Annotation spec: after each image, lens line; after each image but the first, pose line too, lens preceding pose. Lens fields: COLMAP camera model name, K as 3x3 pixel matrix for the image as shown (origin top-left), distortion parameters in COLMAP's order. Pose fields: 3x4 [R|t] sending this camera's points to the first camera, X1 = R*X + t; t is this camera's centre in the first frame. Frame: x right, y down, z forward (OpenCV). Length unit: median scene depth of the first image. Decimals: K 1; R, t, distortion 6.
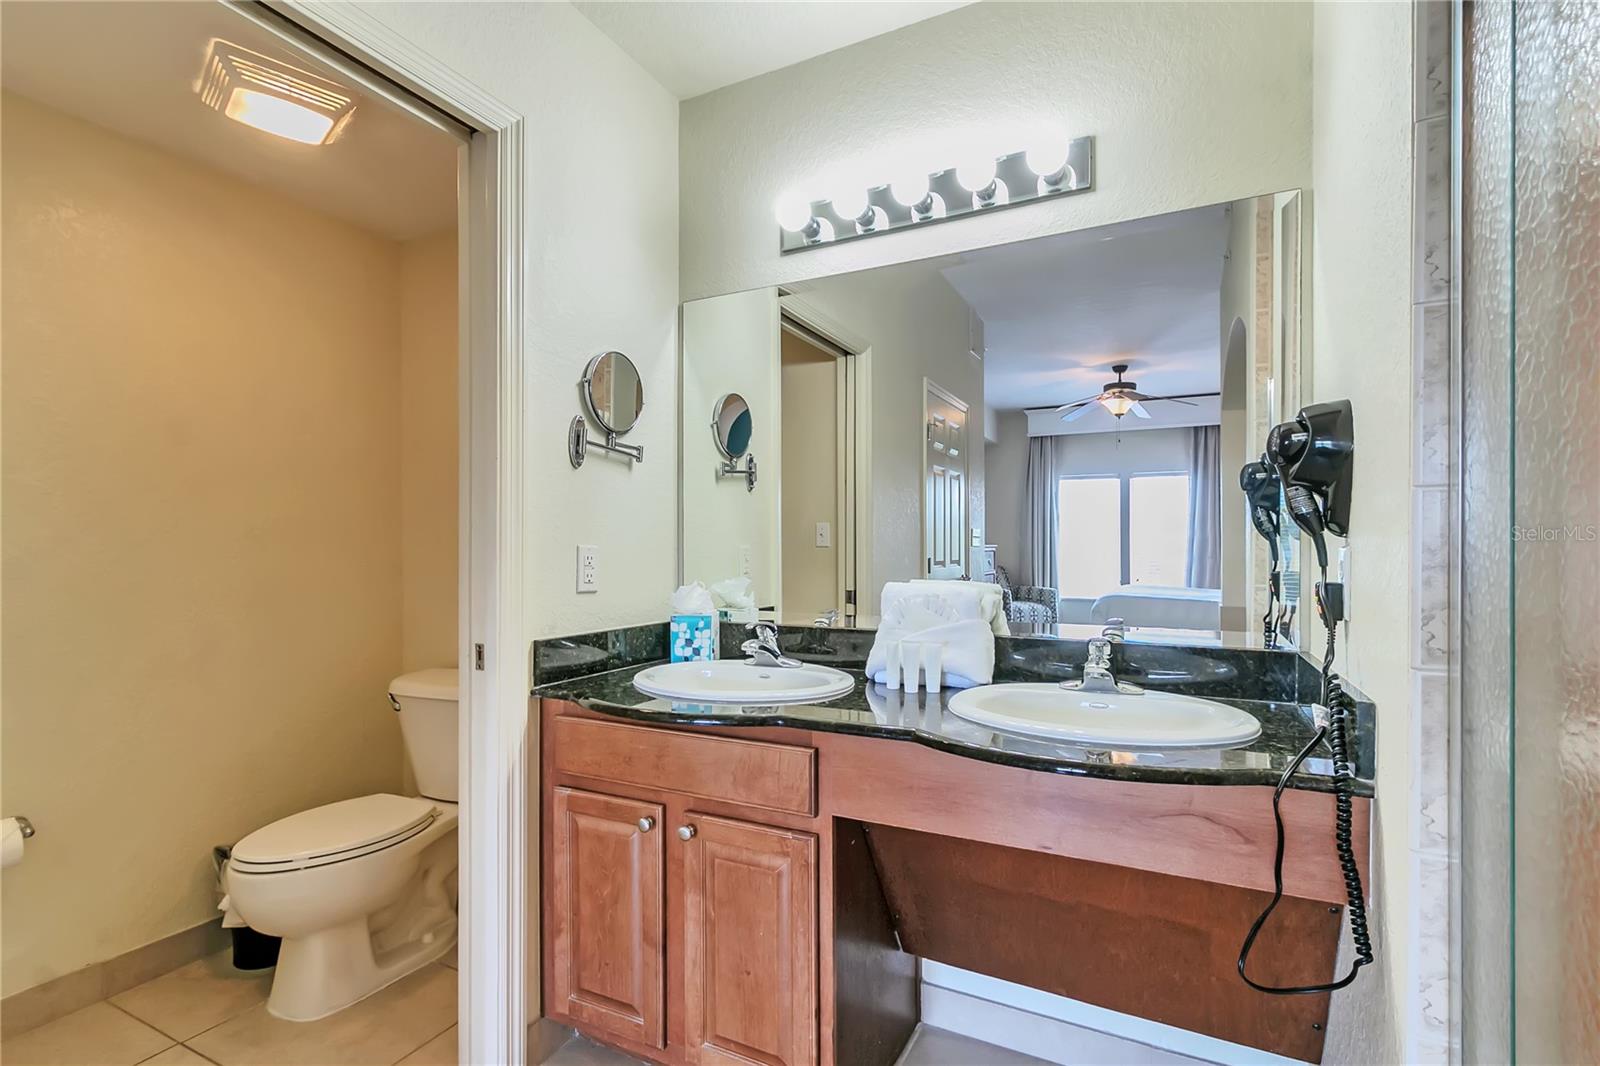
lens RADIAL K [[747.6, 0, 796.0], [0, 747.6, 551.6], [0, 0, 1]] dist [-0.001463, -0.000067]
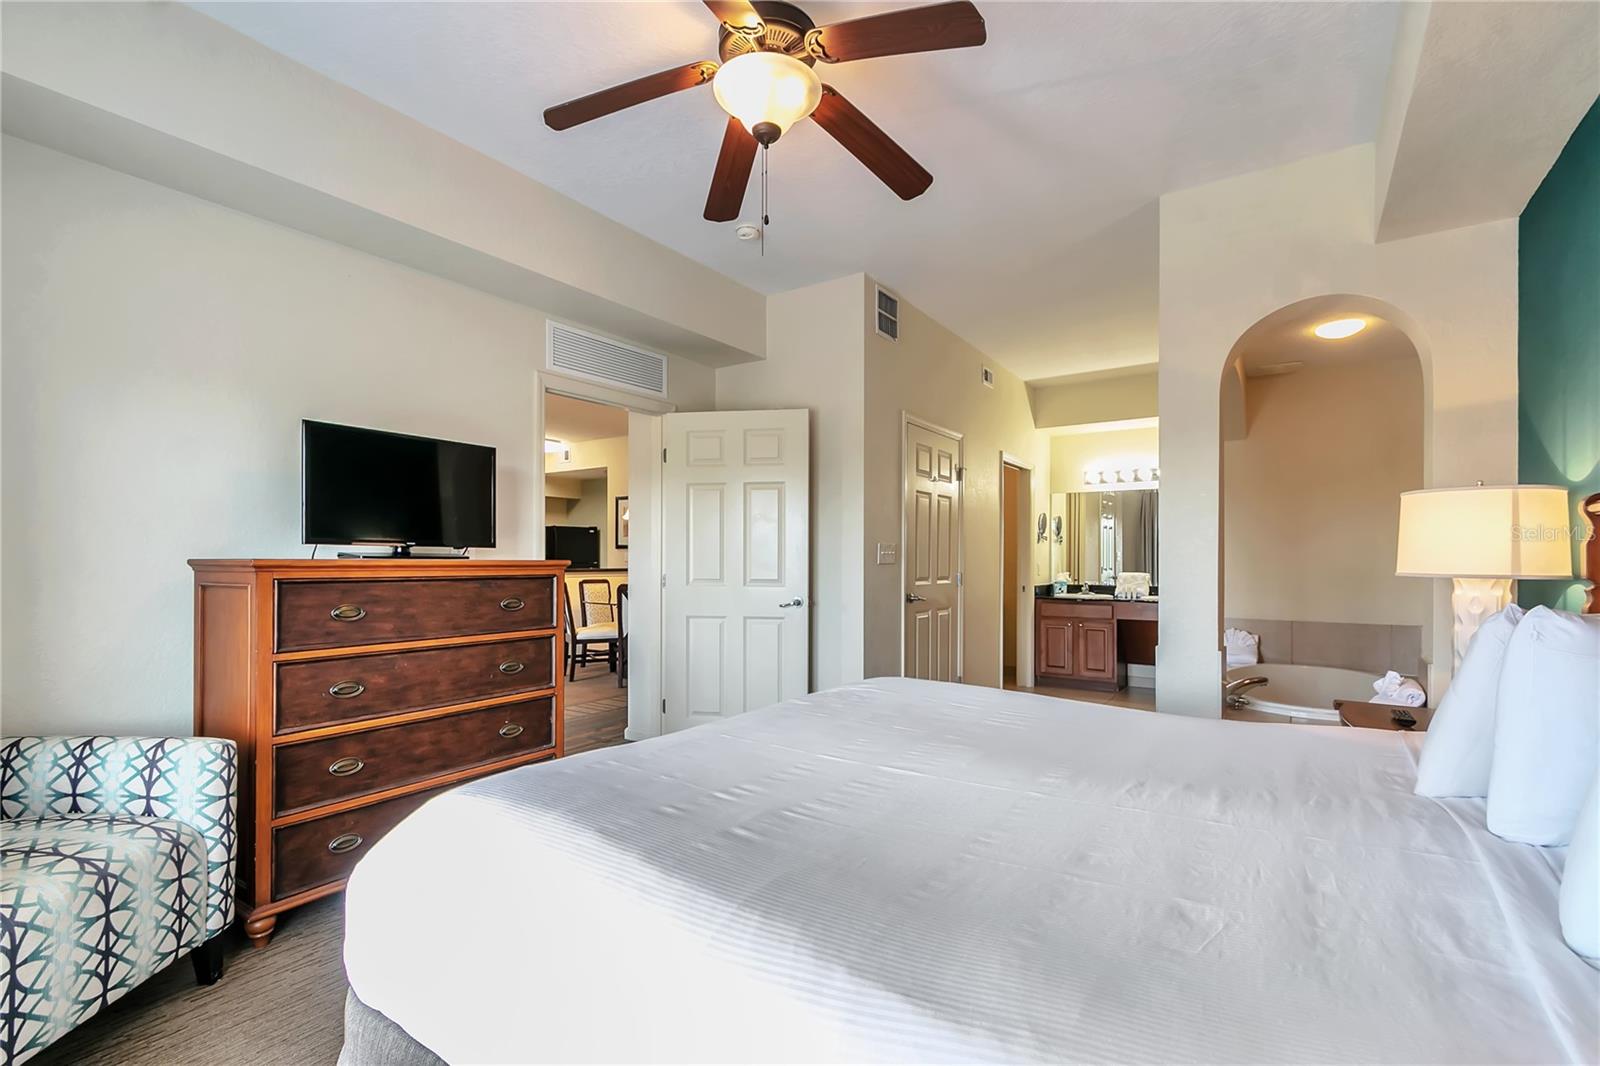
lens RADIAL K [[747.6, 0, 796.0], [0, 747.6, 551.6], [0, 0, 1]] dist [-0.001463, -0.000067]
pose [[0.995222, 0.001092, -0.097635, -1.245651], [-0.002006, 0.999955, -0.009271, -0.033685], [0.097620, 0.009423, 0.995179, -3.259963]]
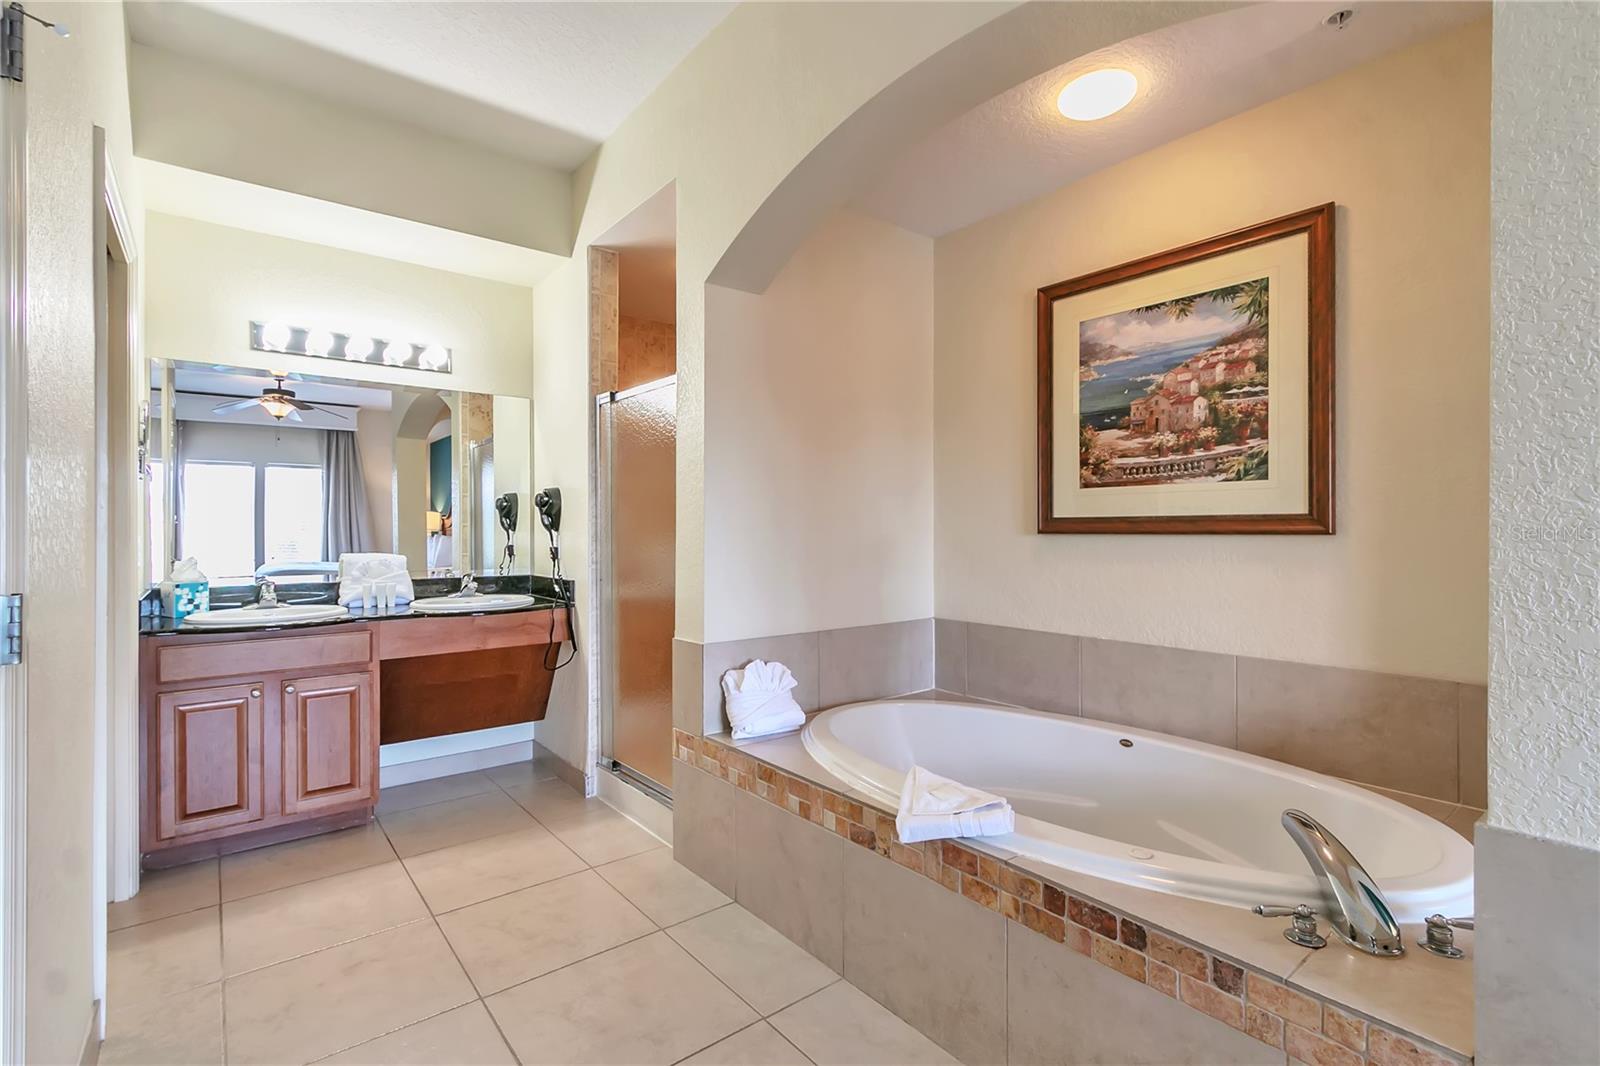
lens RADIAL K [[747.6, 0, 796.0], [0, 747.6, 551.6], [0, 0, 1]] dist [-0.001463, -0.000067]
pose [[0.408876, -0.028066, 0.912158, -1.121102], [0.003457, 0.999567, 0.029206, -0.016622], [-0.912583, -0.008788, 0.408796, -0.774610]]
